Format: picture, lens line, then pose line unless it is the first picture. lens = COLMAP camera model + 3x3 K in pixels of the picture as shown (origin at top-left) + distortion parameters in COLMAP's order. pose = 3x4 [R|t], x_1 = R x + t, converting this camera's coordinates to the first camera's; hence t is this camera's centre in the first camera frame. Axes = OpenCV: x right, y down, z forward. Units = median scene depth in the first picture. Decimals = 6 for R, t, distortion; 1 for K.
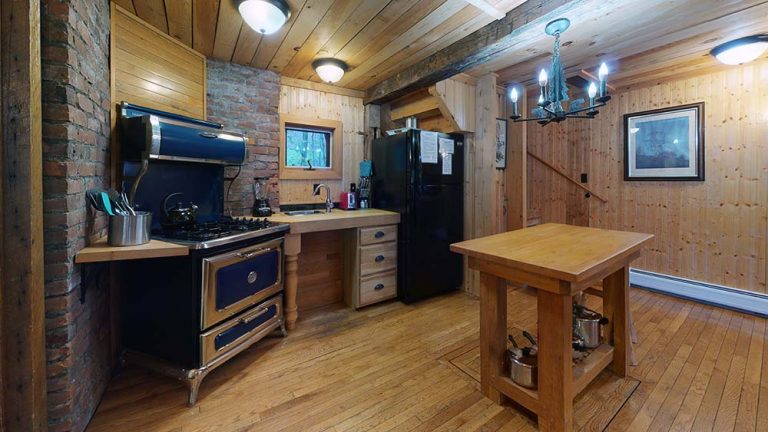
lens RADIAL K [[282.7, 0, 387.2], [0, 282.7, 215.8], [0, 0, 1]] dist [-0.000739, -0.000050]
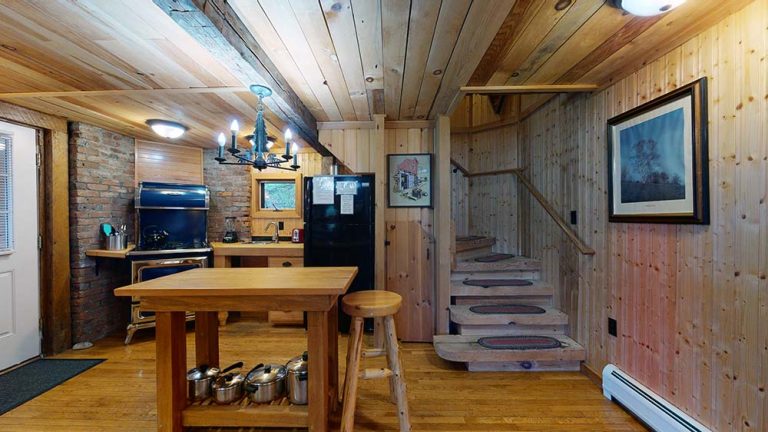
lens RADIAL K [[288.0, 0, 386.3], [0, 288.0, 219.2], [0, 0, 1]] dist [-0.000070, 0.000083]
pose [[0.801947, 0.005729, -0.597367, 0.925555], [-0.075528, 0.992902, -0.091871, -0.038354], [0.592601, 0.118794, 0.796688, 0.222003]]
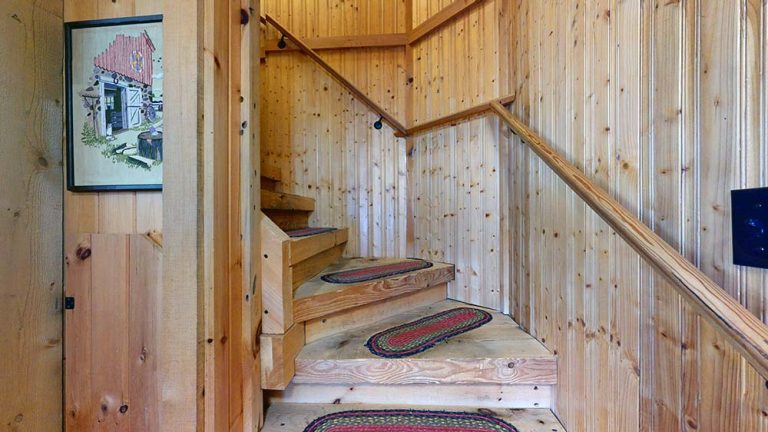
lens RADIAL K [[305.4, 0, 375.5], [0, 305.4, 219.5], [0, 0, 1]] dist [-0.000056, 0.000007]
pose [[0.773828, 0.003434, -0.633386, 0.812399], [-0.079071, 0.992686, -0.091221, -0.135321], [0.628441, 0.120672, 0.768440, 0.969878]]
